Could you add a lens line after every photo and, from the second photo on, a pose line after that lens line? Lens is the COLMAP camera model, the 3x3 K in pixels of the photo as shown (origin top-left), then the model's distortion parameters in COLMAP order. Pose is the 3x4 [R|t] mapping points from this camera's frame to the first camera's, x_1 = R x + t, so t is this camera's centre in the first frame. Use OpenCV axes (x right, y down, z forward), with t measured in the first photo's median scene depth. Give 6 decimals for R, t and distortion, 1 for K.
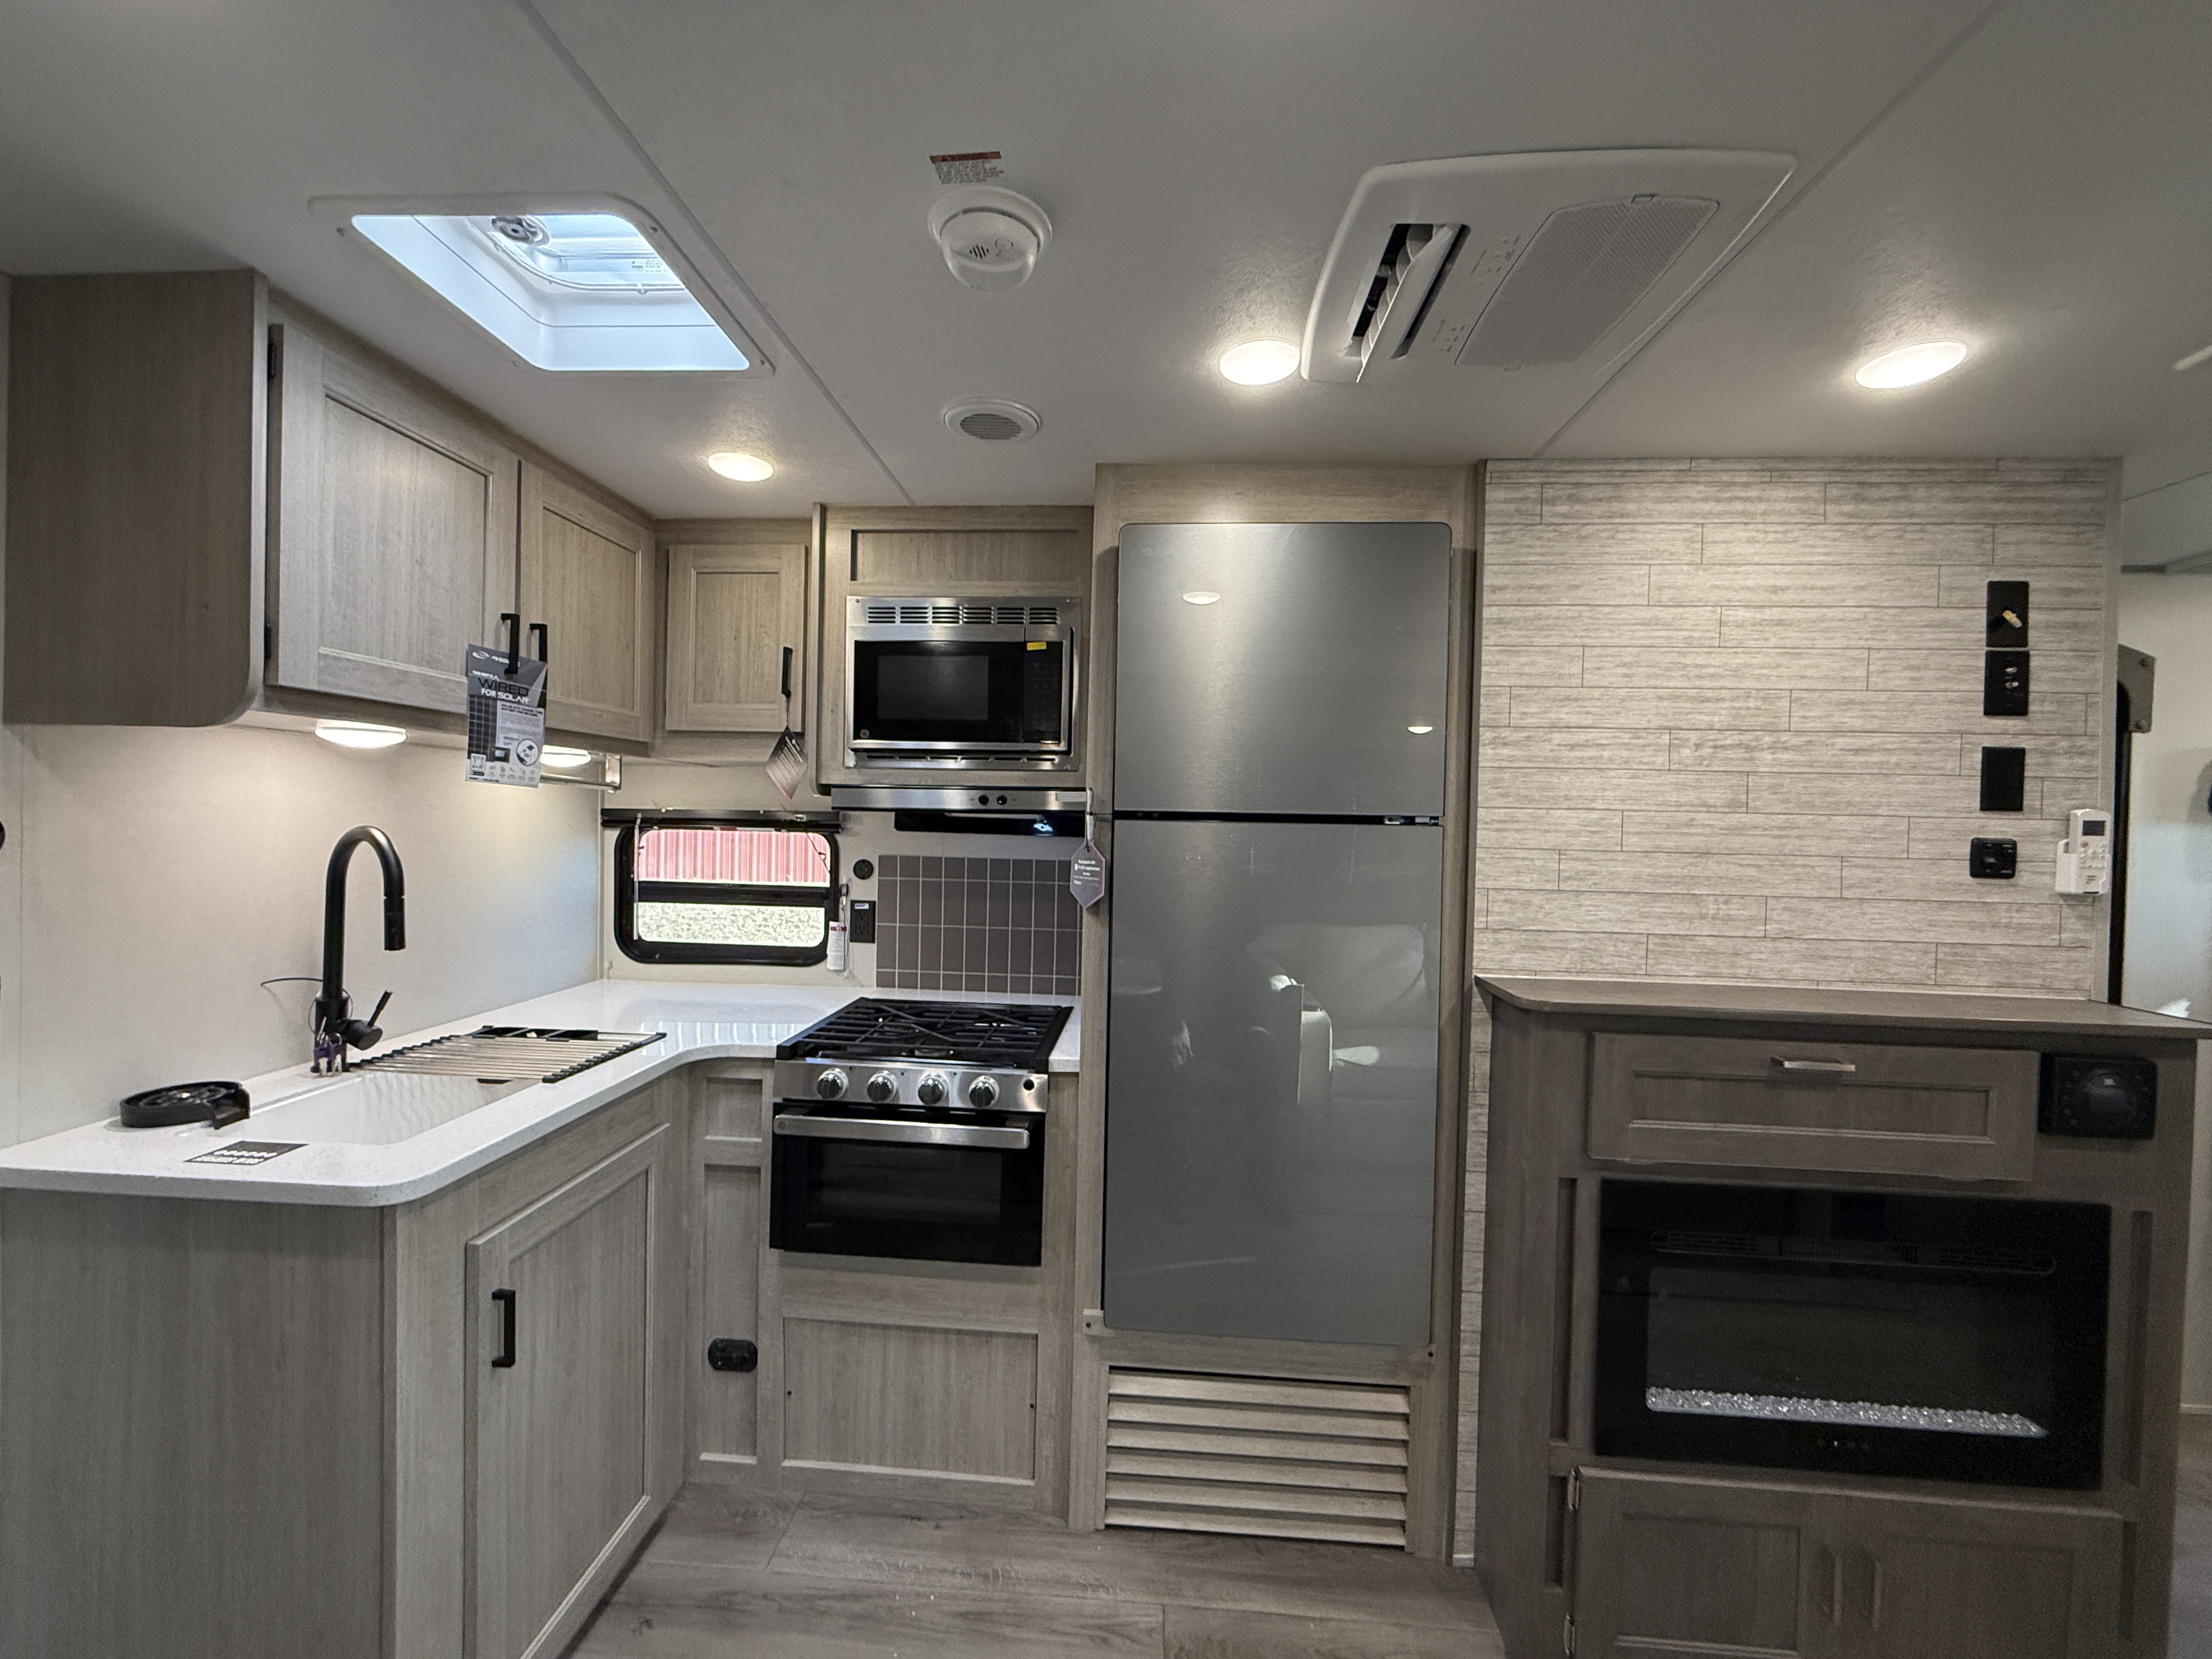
lens RADIAL K [[881.3, 0, 1097.7], [0, 881.3, 832.2], [0, 0, 1]] dist [-0.000912, -0.000083]
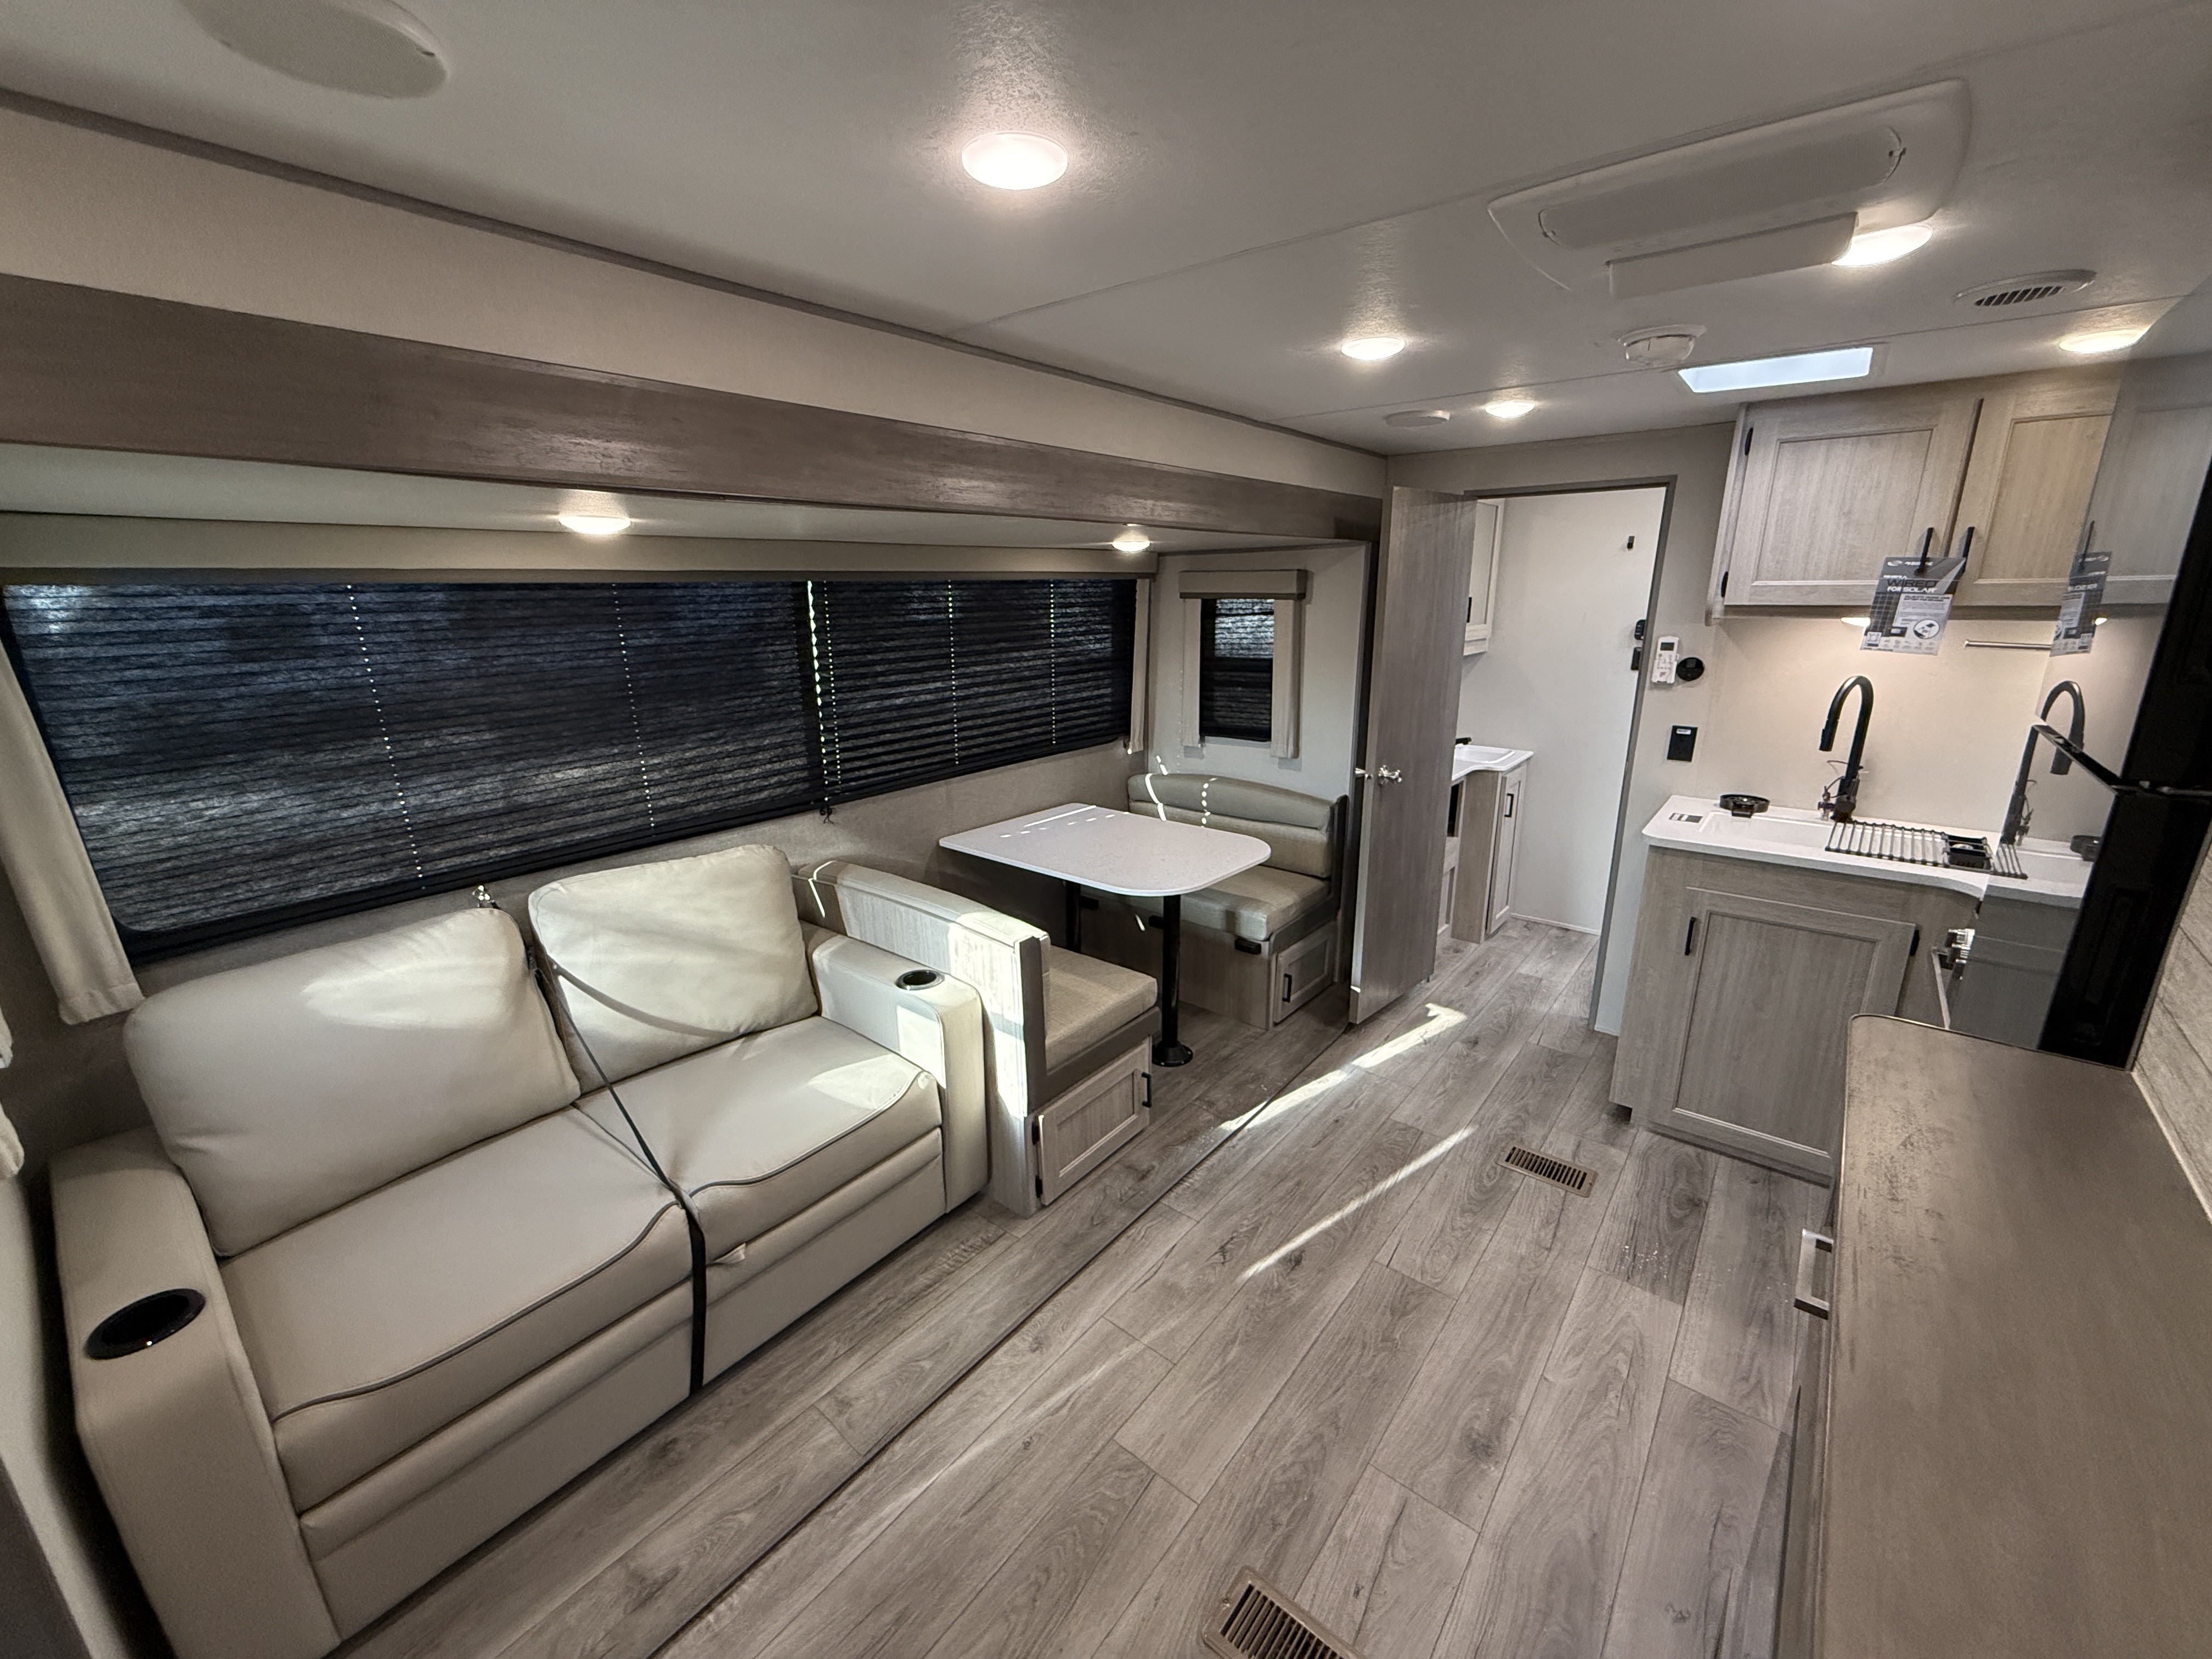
lens RADIAL K [[881.3, 0, 1097.7], [0, 881.3, 832.2], [0, 0, 1]] dist [-0.000912, -0.000083]
pose [[-0.581511, 0.205040, -0.787276, 1.242610], [-0.010832, 0.965681, 0.259505, -0.125792], [0.813466, 0.159433, -0.559333, 0.760182]]
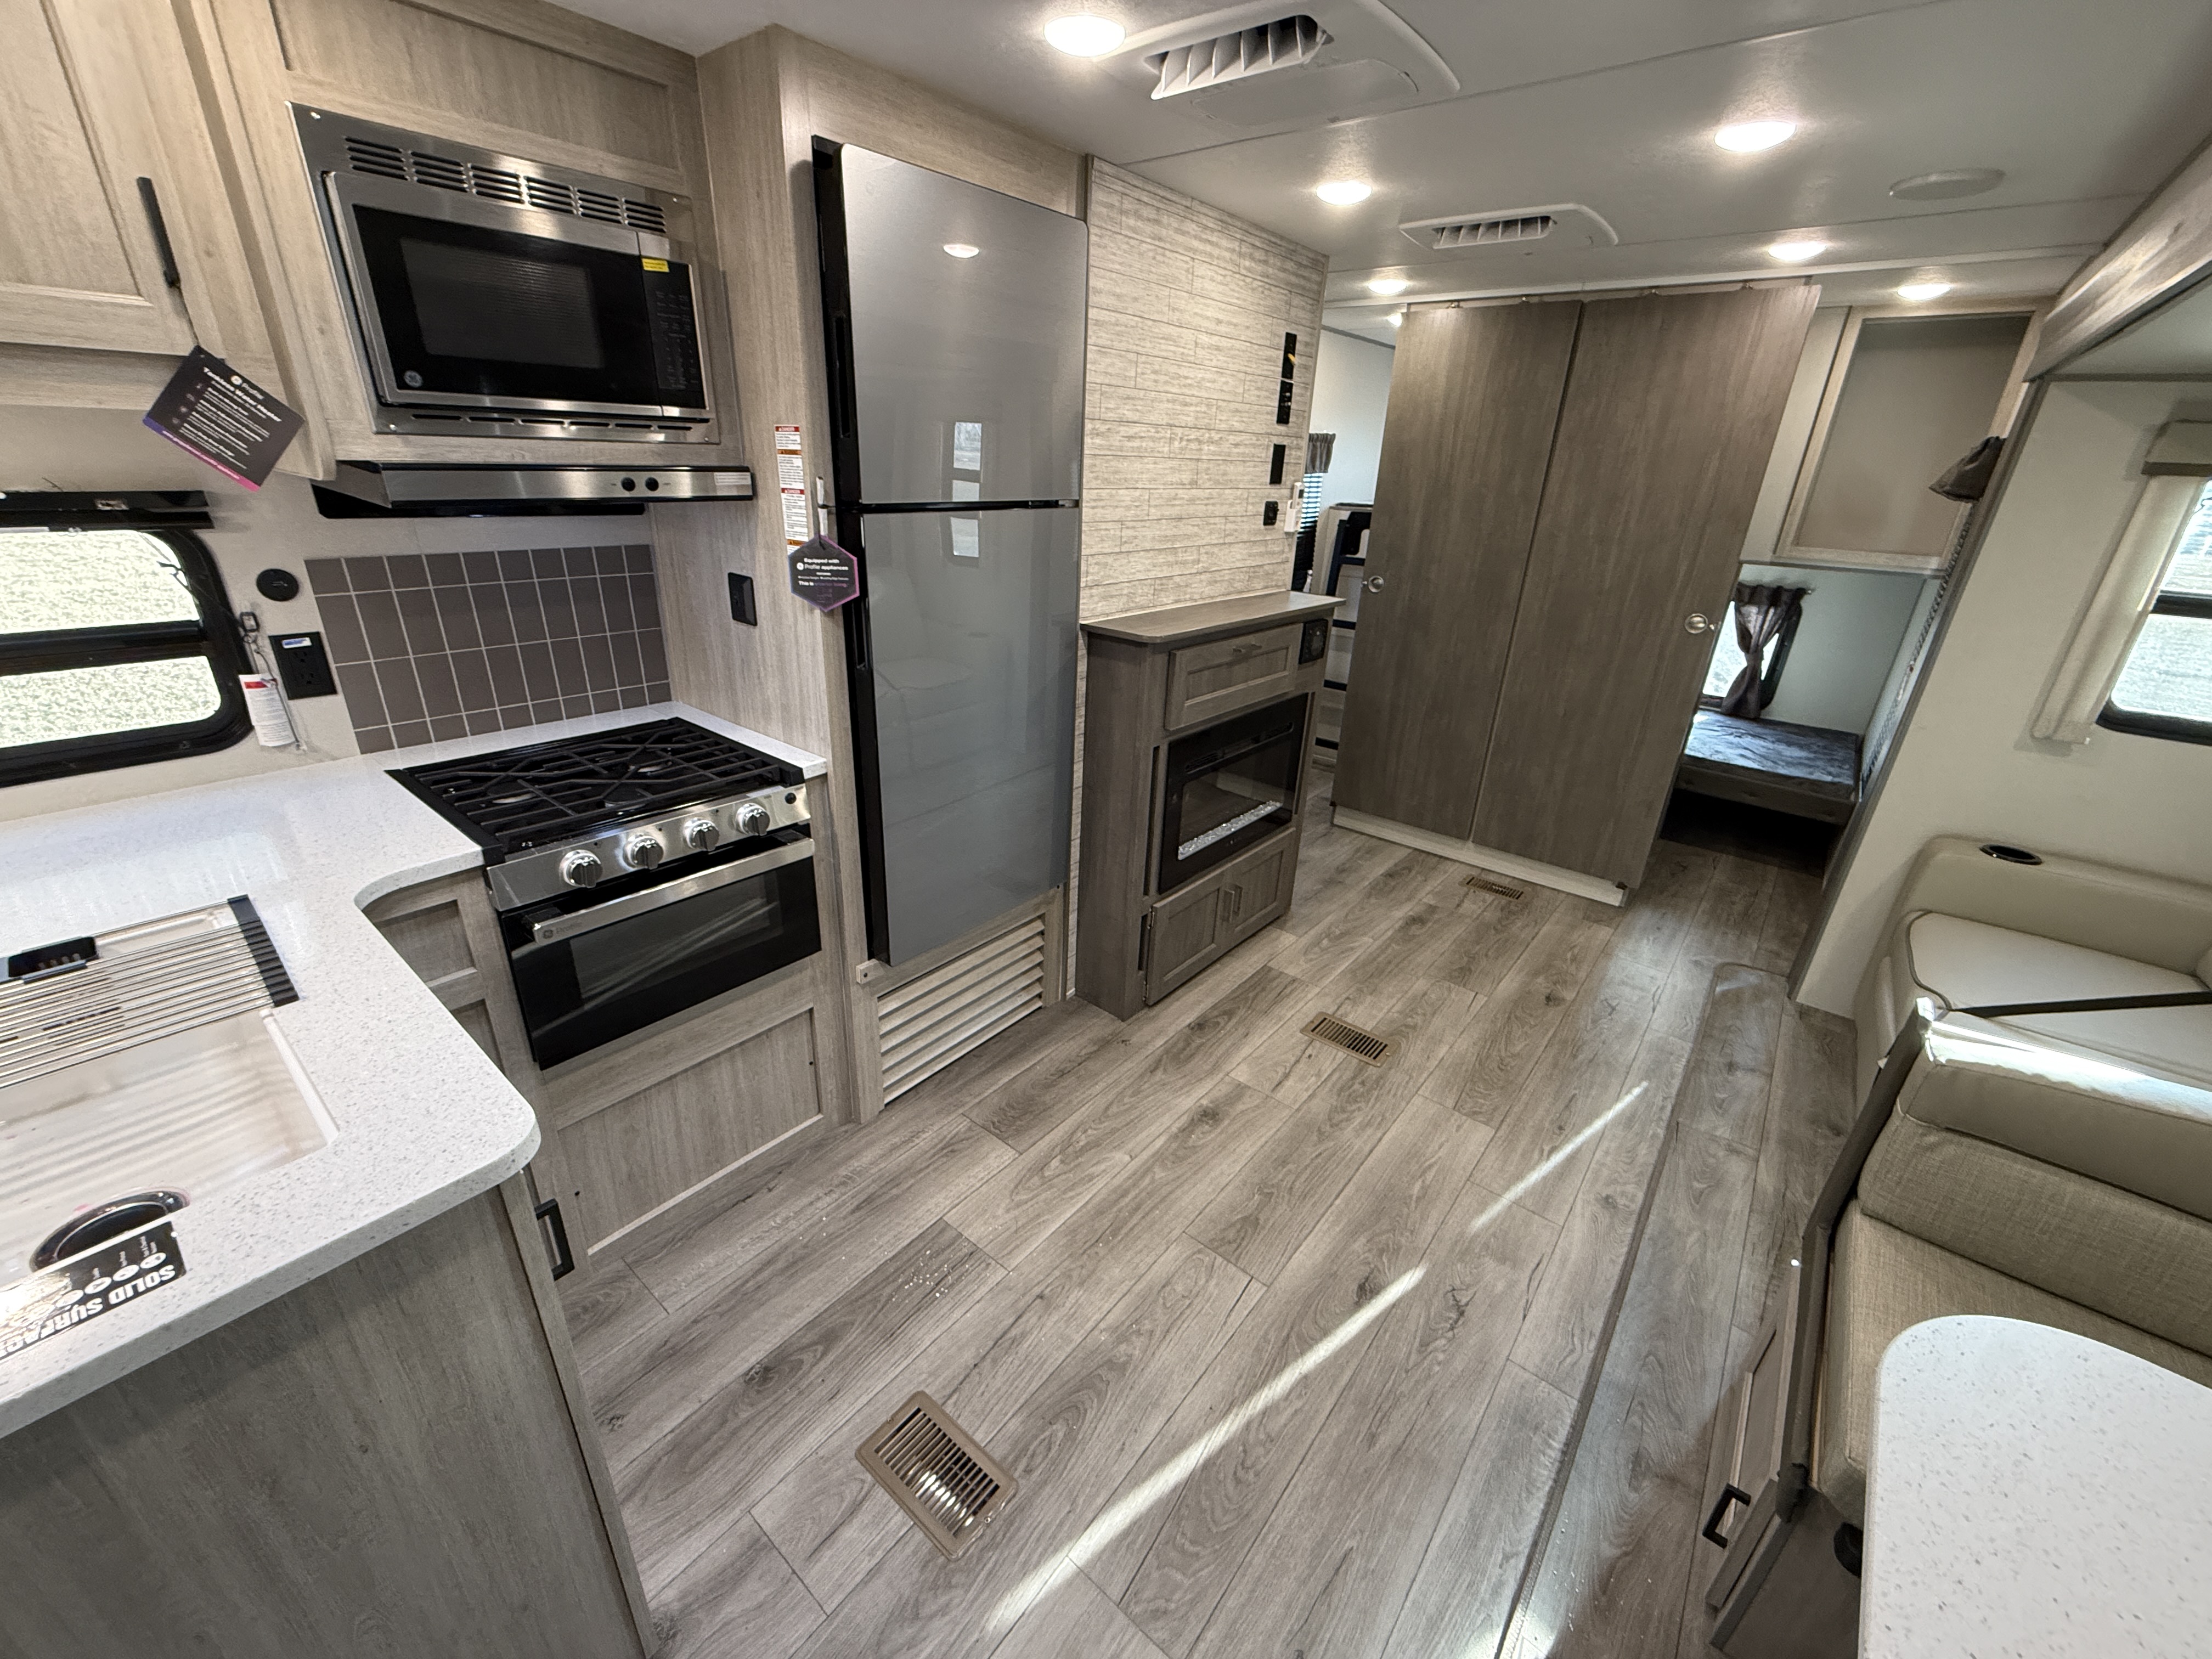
lens RADIAL K [[881.3, 0, 1097.7], [0, 881.3, 832.2], [0, 0, 1]] dist [-0.000912, -0.000083]
pose [[0.579849, -0.321460, 0.748624, -0.671091], [-0.016718, 0.913981, 0.405414, -0.092059], [-0.814552, -0.247595, 0.524597, 0.198275]]
